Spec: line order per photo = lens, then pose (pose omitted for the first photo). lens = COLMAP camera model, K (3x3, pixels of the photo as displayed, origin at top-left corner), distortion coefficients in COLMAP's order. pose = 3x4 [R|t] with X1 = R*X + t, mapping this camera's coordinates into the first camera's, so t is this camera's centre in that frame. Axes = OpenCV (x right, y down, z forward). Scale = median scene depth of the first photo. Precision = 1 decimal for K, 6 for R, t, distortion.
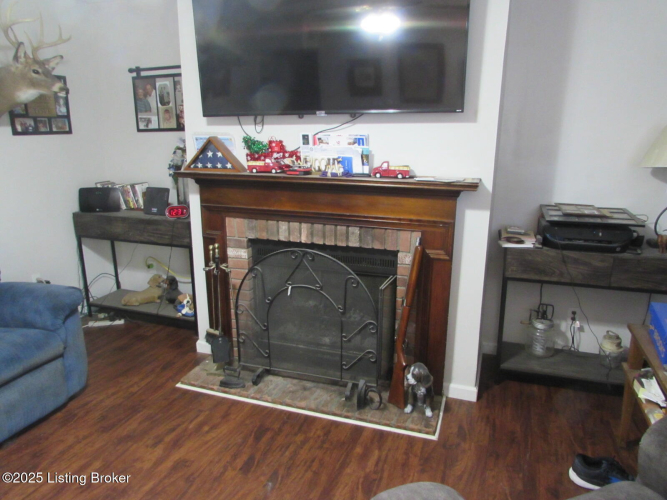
lens RADIAL K [[466.0, 0, 334.4], [0, 466.0, 250.8], [0, 0, 1]] dist [-0.036904, 0.015407]
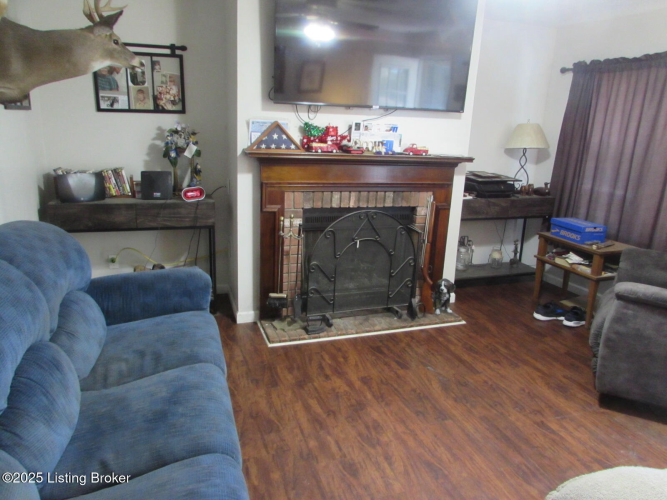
lens RADIAL K [[466.0, 0, 332.5], [0, 466.0, 251.4], [0, 0, 1]] dist [-0.036904, 0.015407]
pose [[0.785494, -0.131395, 0.604760, -0.908594], [0.118900, 0.991038, 0.060888, 0.018071], [-0.607340, 0.024078, 0.794077, 0.020982]]
